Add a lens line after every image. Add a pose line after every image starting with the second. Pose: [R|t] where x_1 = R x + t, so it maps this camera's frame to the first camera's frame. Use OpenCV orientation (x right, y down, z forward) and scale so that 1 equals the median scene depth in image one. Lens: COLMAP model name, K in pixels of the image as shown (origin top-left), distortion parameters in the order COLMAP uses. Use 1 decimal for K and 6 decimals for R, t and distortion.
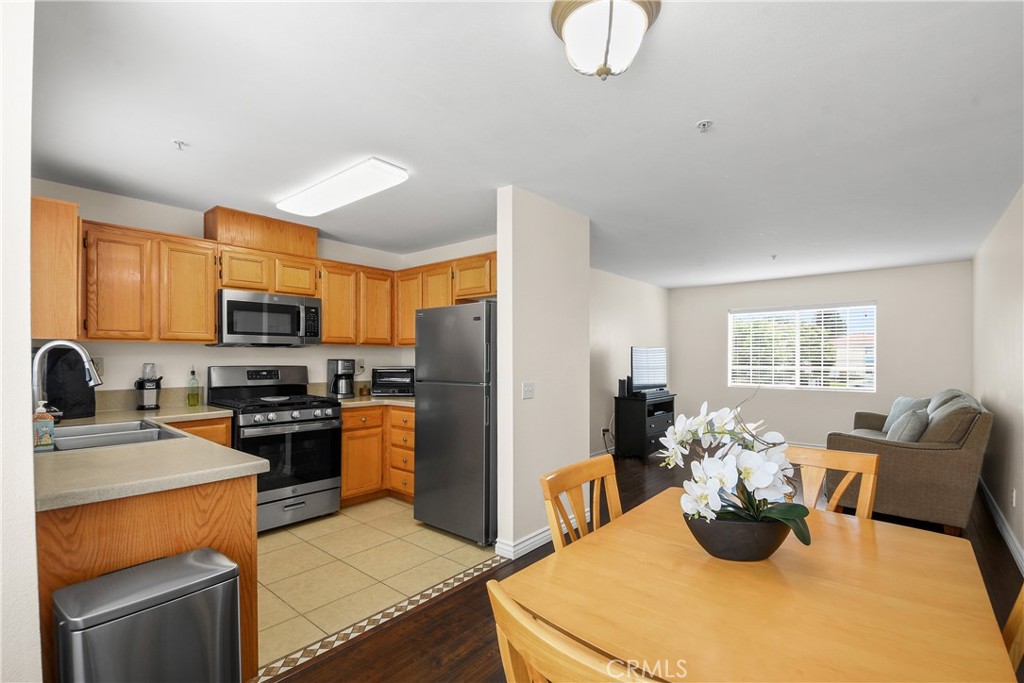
lens RADIAL K [[462.5, 0, 510.9], [0, 462.5, 351.9], [0, 0, 1]] dist [0.004207, 0.000207]
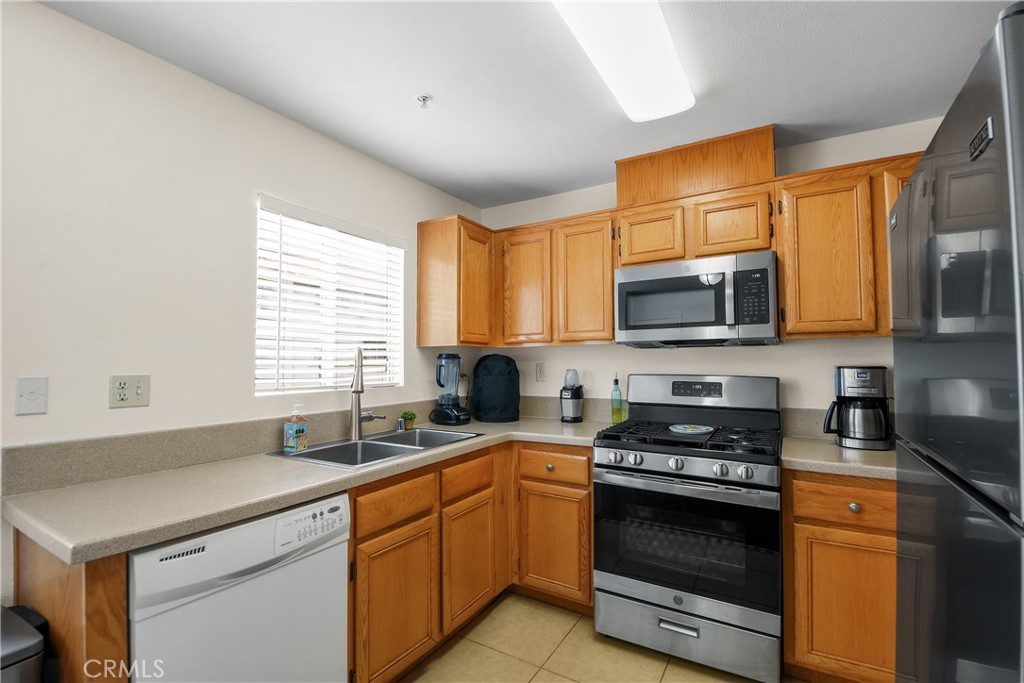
lens RADIAL K [[462.5, 0, 509.4], [0, 462.5, 342.2], [0, 0, 1]] dist [0.004207, 0.000207]
pose [[0.147247, -0.040799, -0.988258, 0.066353], [0.017465, 0.999100, -0.038645, 0.004403], [0.988946, -0.011569, 0.147827, 0.645435]]
